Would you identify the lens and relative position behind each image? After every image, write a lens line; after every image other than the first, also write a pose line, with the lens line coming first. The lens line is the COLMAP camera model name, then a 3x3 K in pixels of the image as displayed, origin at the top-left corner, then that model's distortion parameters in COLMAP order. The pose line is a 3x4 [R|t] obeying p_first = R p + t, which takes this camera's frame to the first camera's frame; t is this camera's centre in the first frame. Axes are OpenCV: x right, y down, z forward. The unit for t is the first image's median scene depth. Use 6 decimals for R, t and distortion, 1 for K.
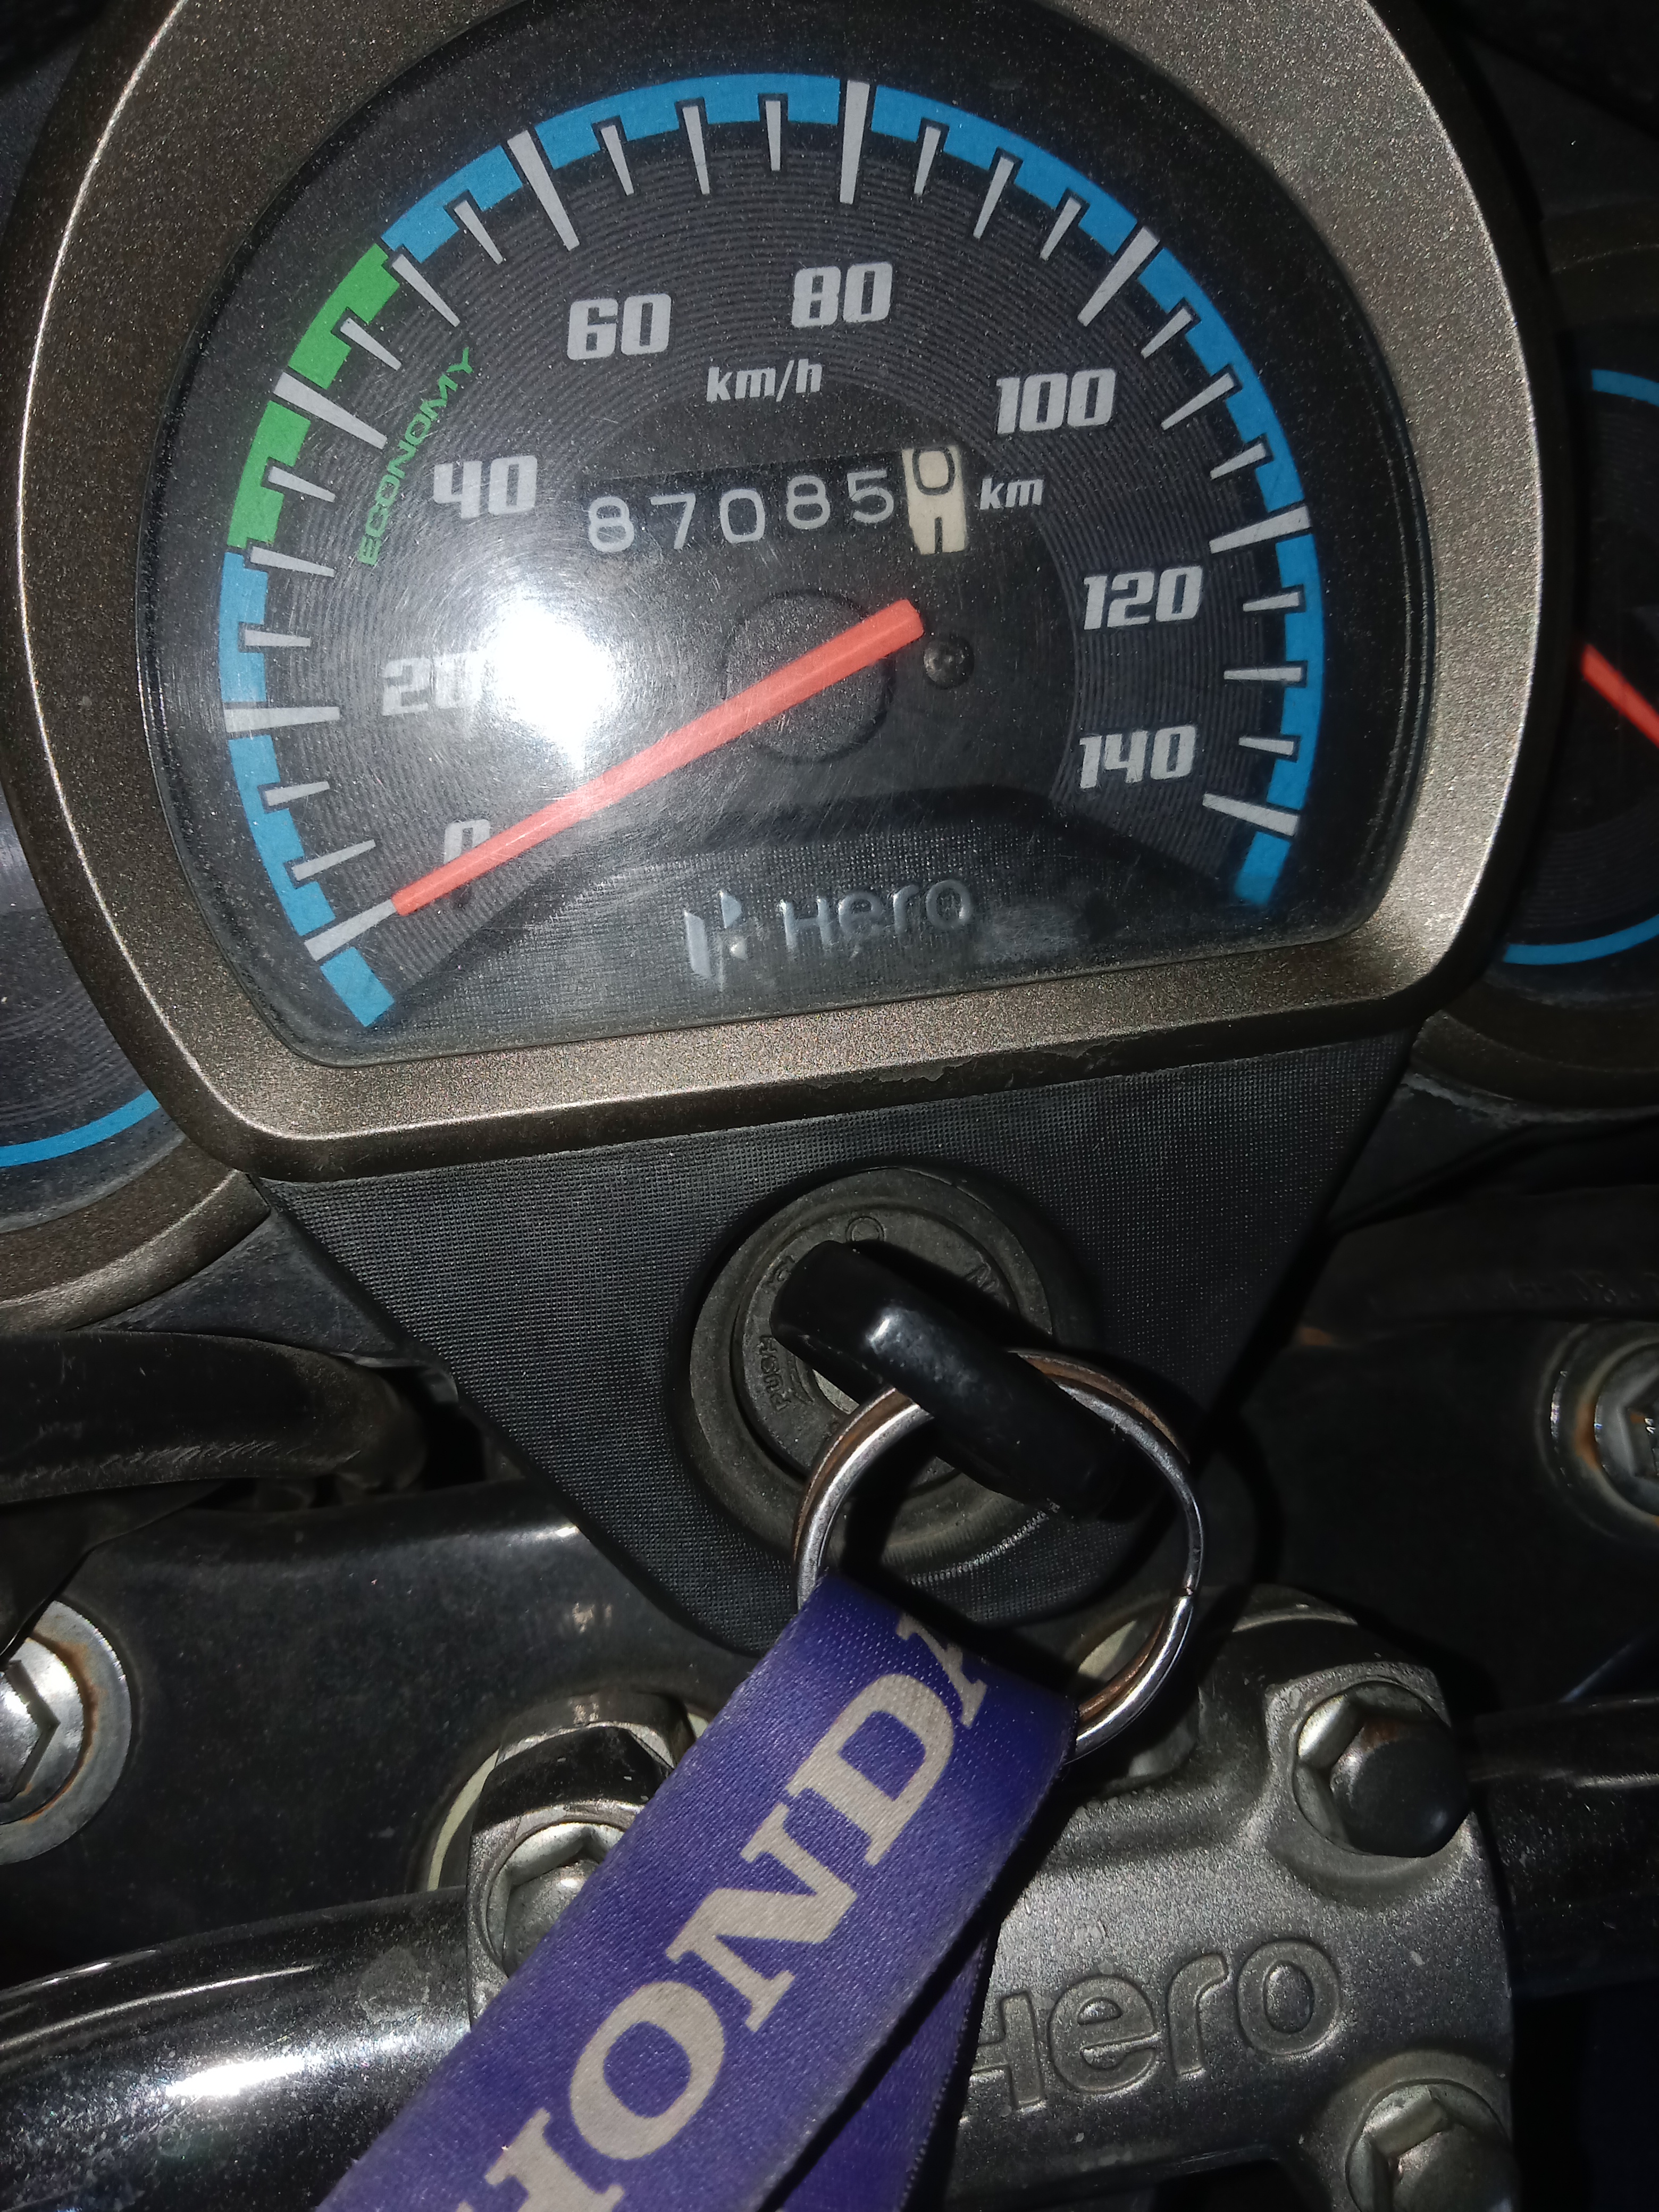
lens RADIAL K [[1732.5, 0, 820.3], [0, 1732.5, 1120.6], [0, 0, 1]] dist [-0.023956, -0.029743]
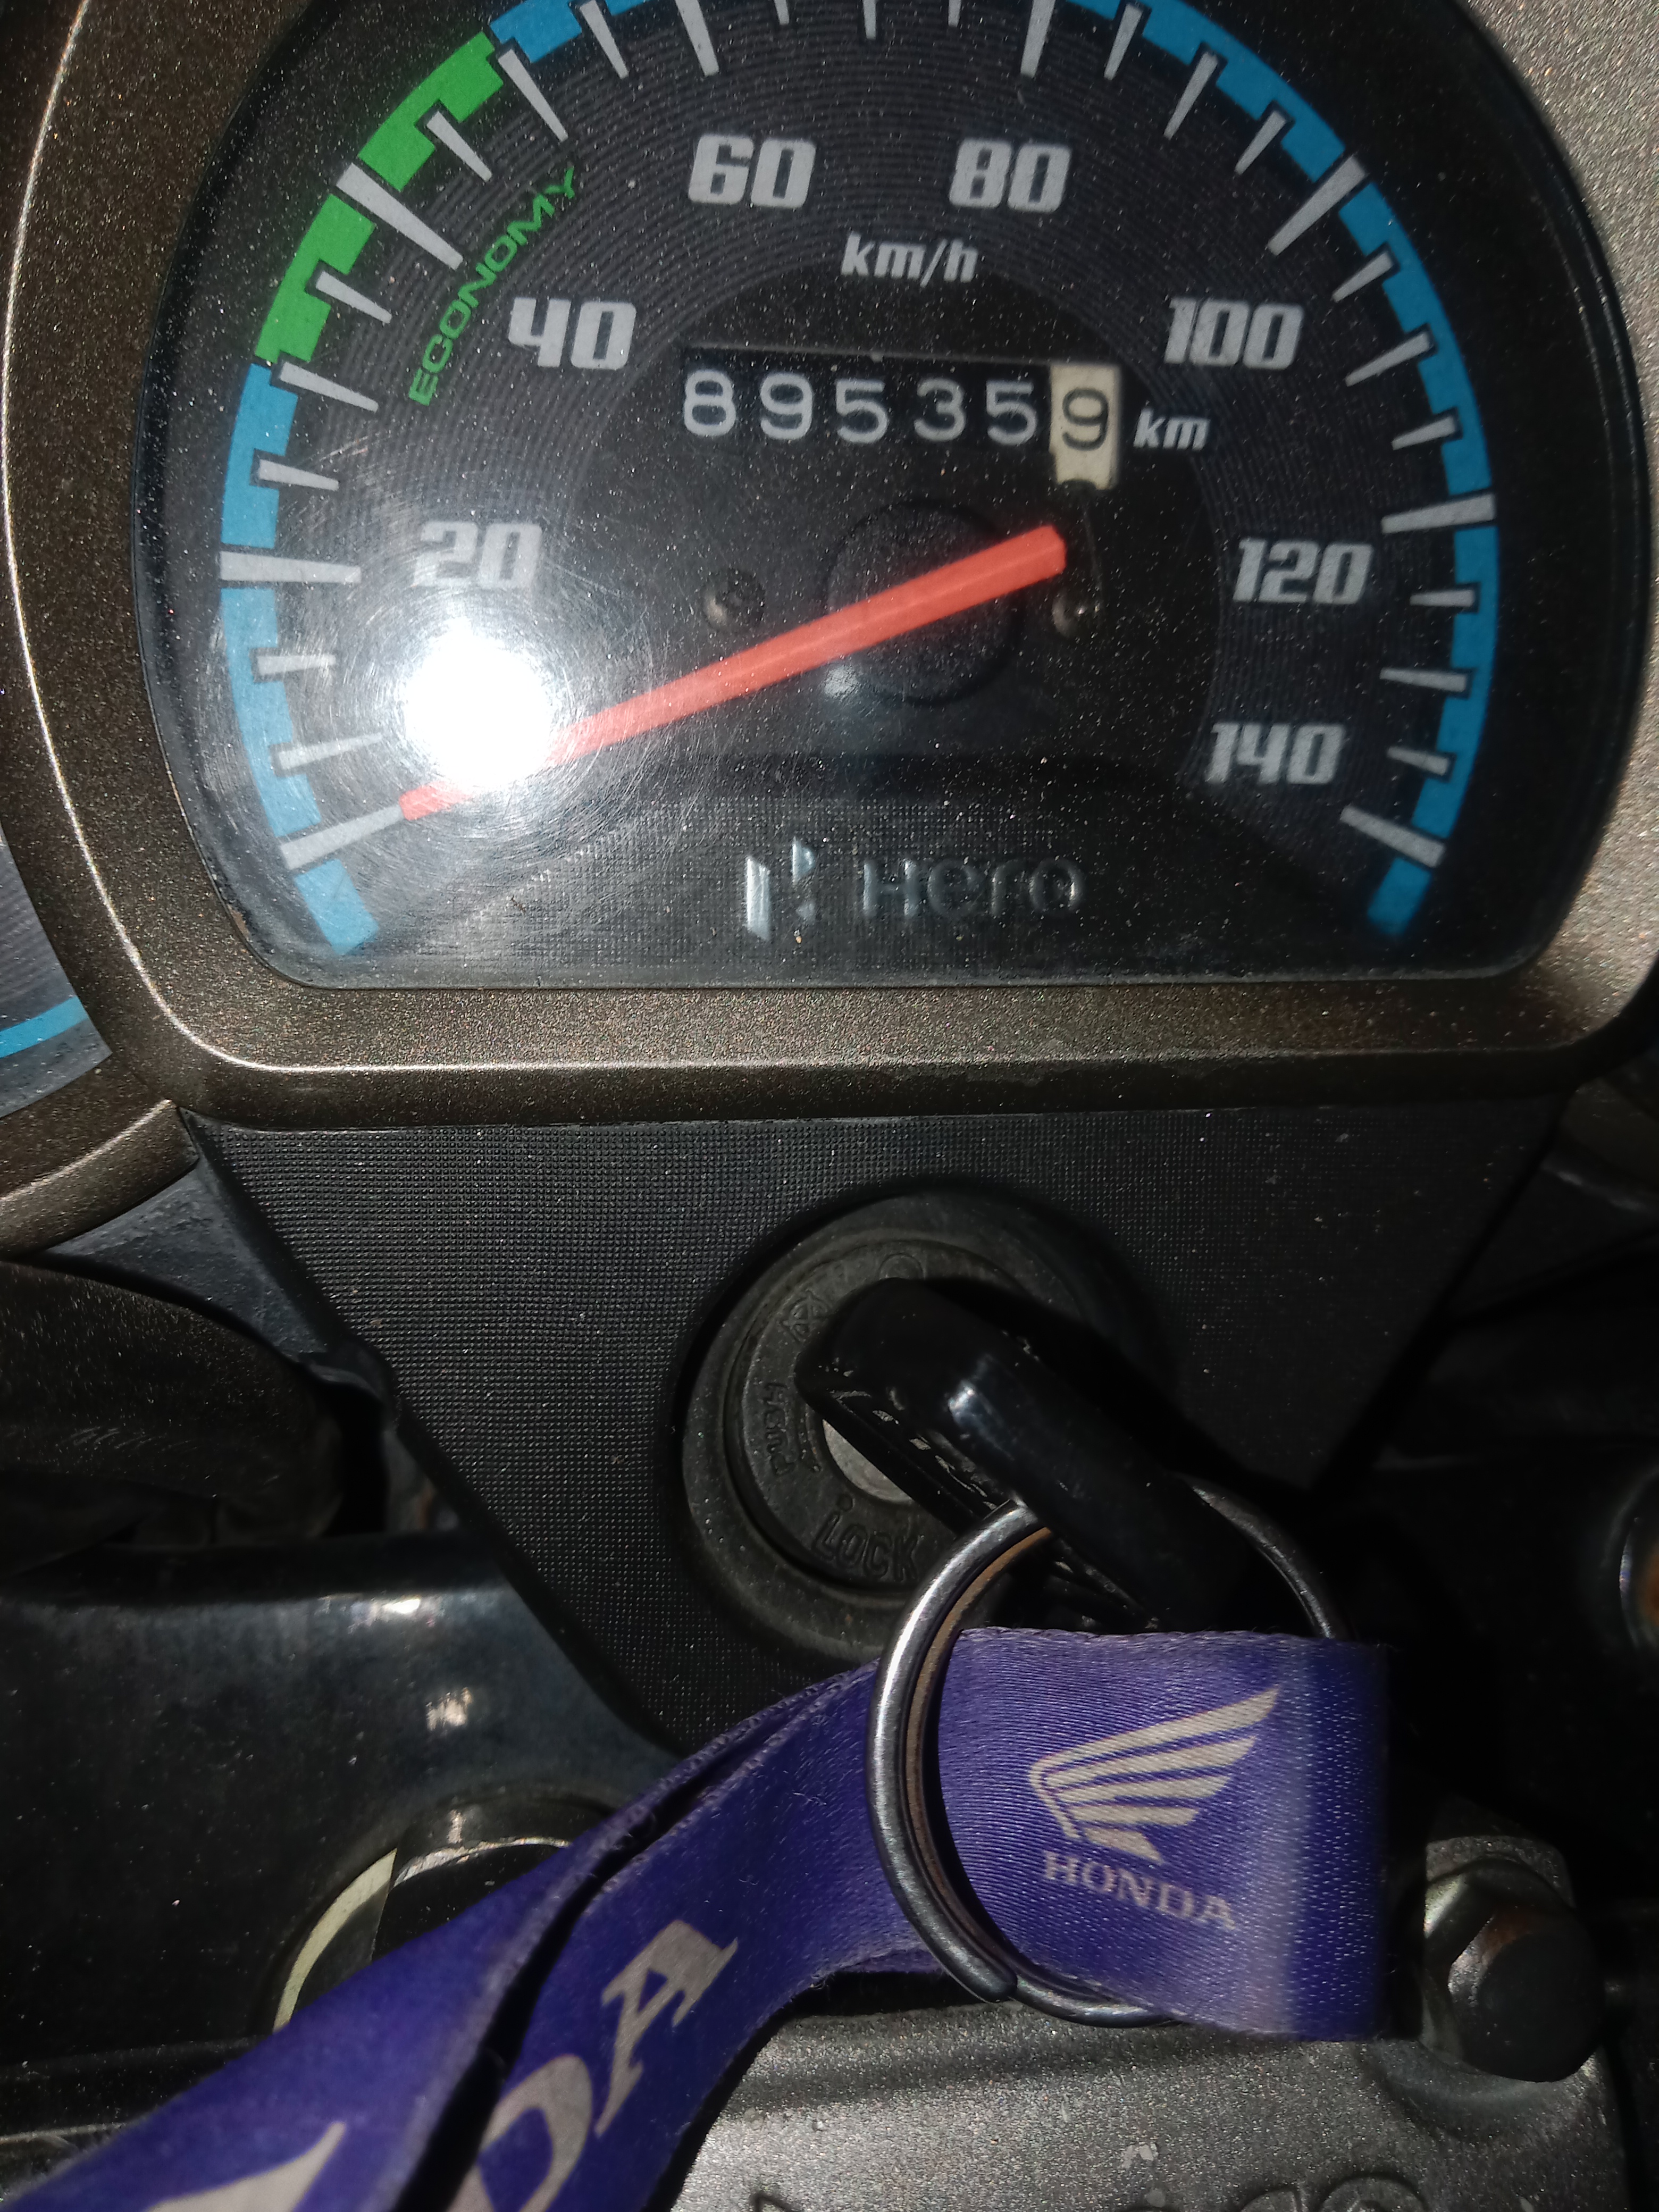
lens RADIAL K [[1732.5, 0, 800.4], [0, 1732.5, 1094.6], [0, 0, 1]] dist [-0.023956, -0.029743]
pose [[0.992522, 0.110190, 0.052518, -0.084259], [-0.106608, 0.992059, -0.066739, 0.044907], [-0.059455, 0.060641, 0.996387, 0.173270]]
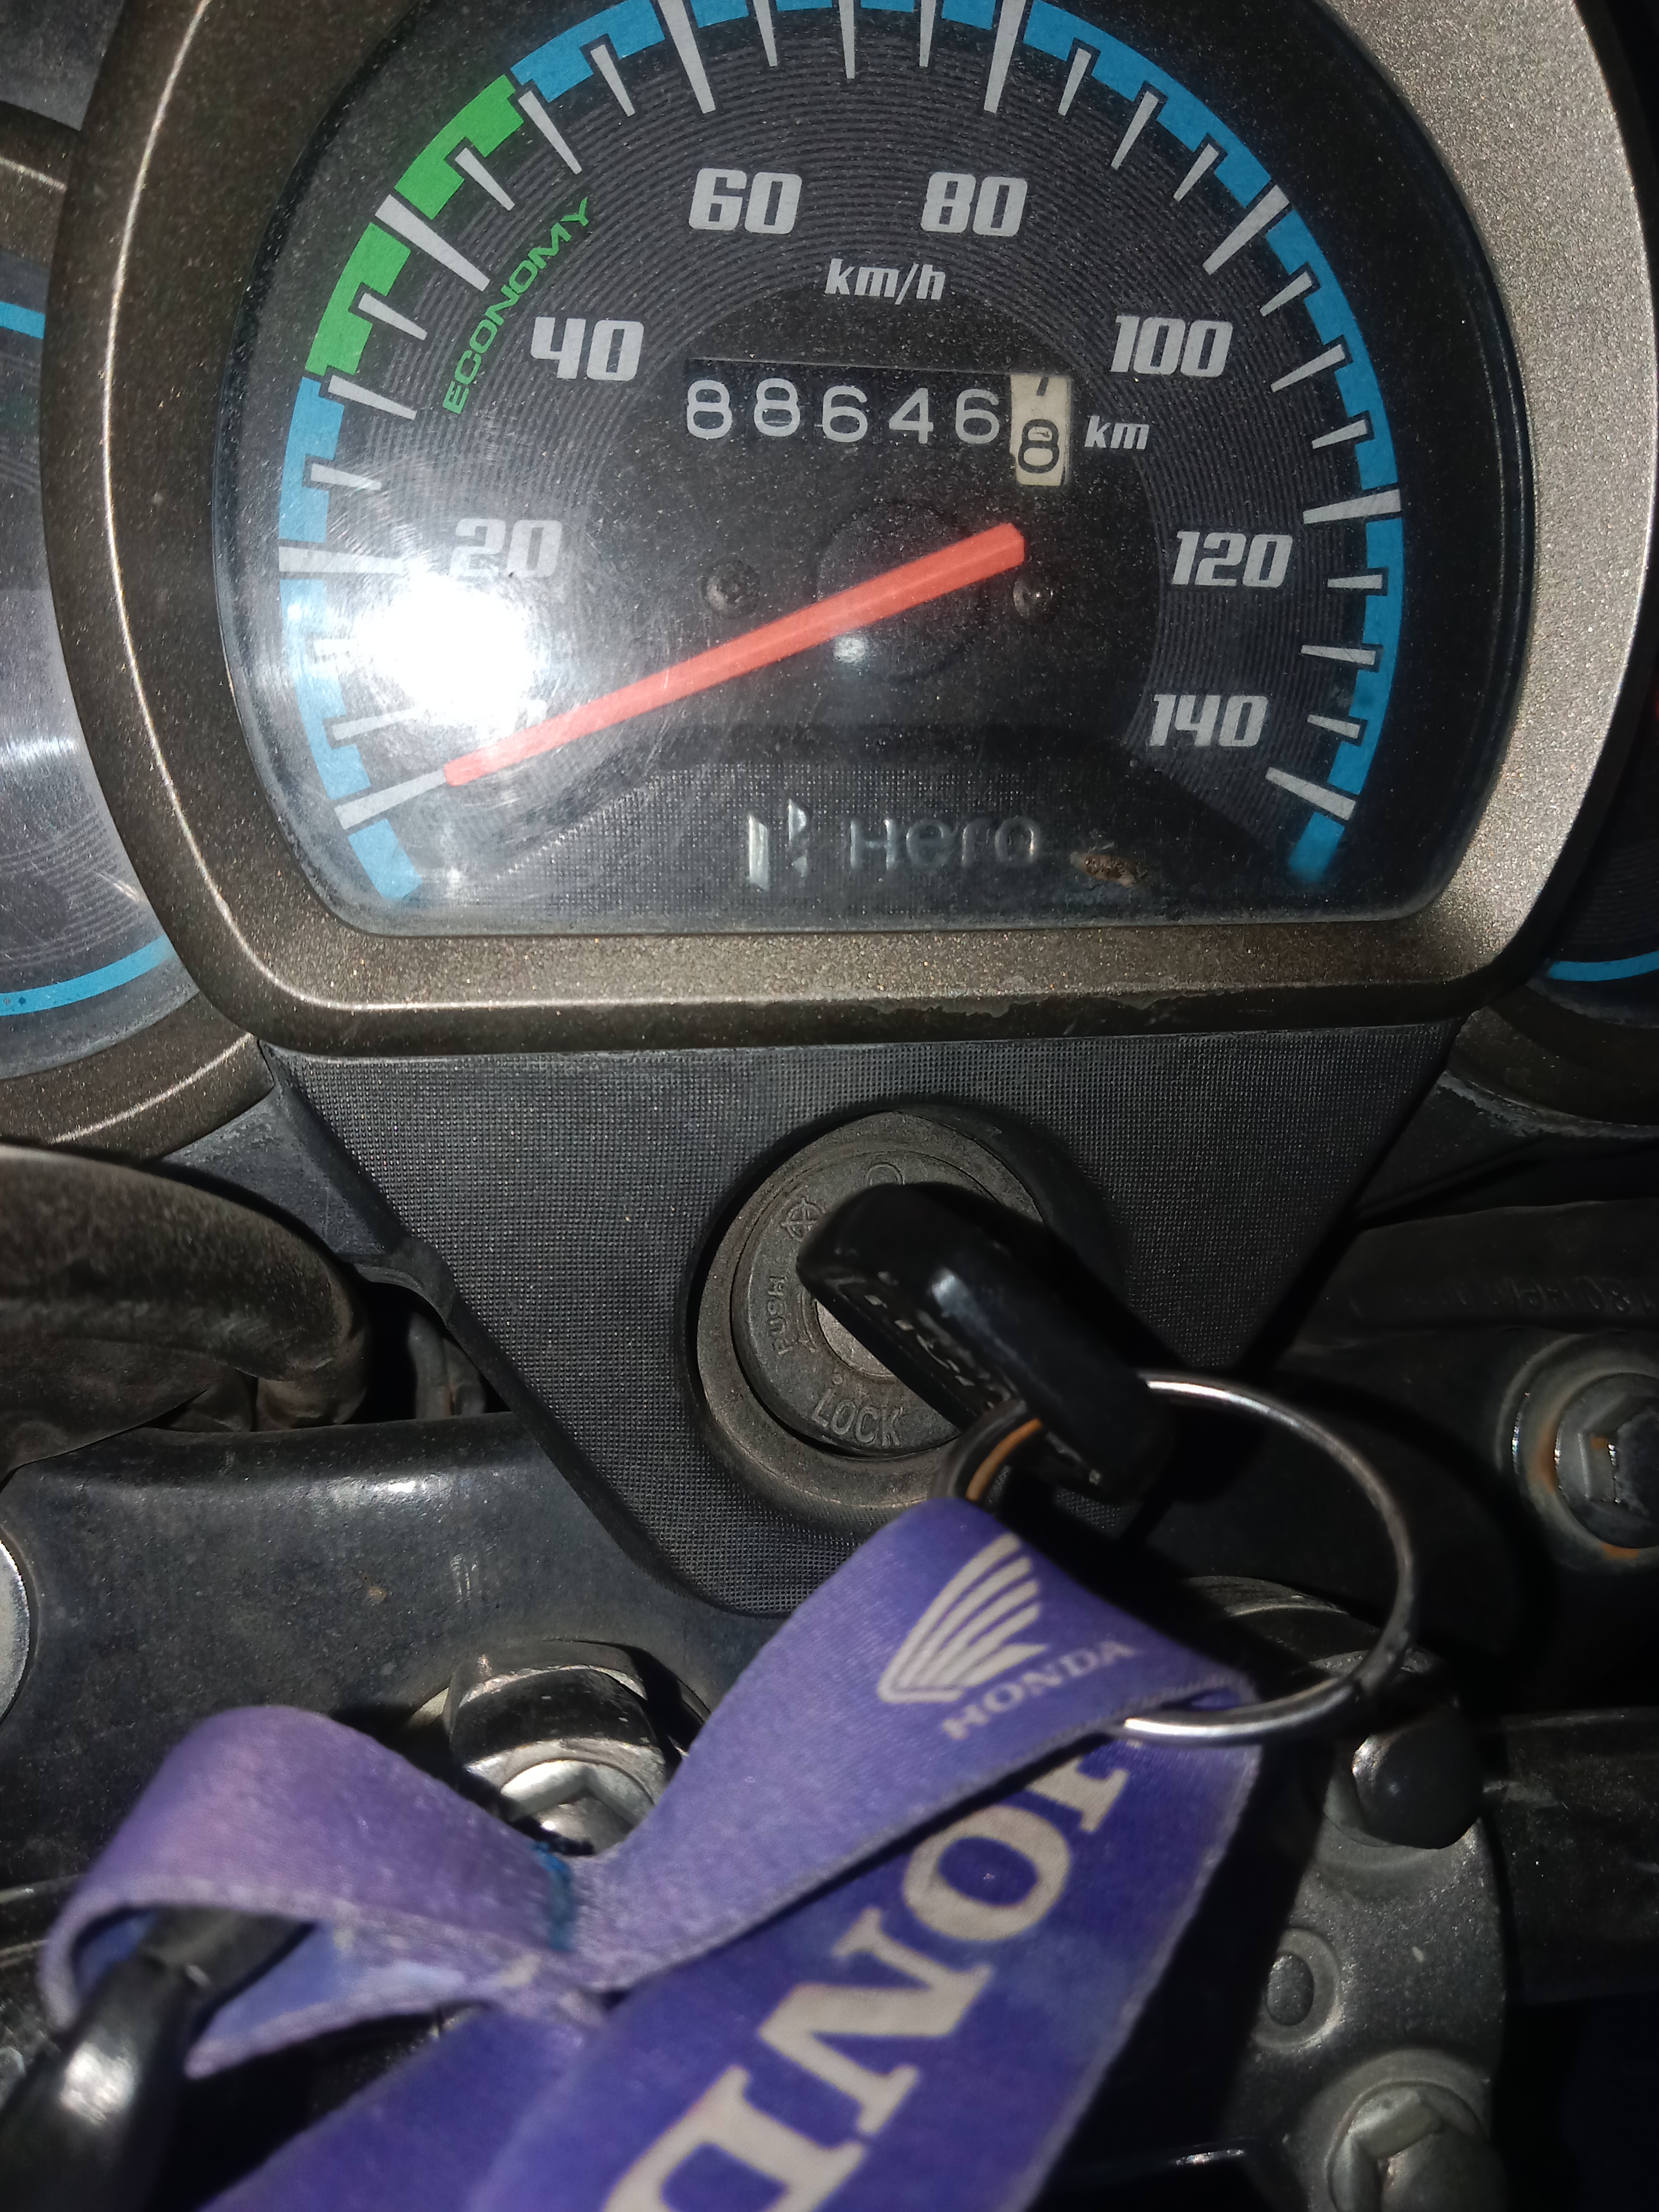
lens RADIAL K [[1732.5, 0, 815.1], [0, 1732.5, 1128.0], [0, 0, 1]] dist [-0.023956, -0.029743]
pose [[0.990730, 0.094778, 0.097322, -0.118512], [-0.093543, 0.995467, -0.017185, 0.061297], [-0.098510, 0.007922, 0.995105, 0.050537]]
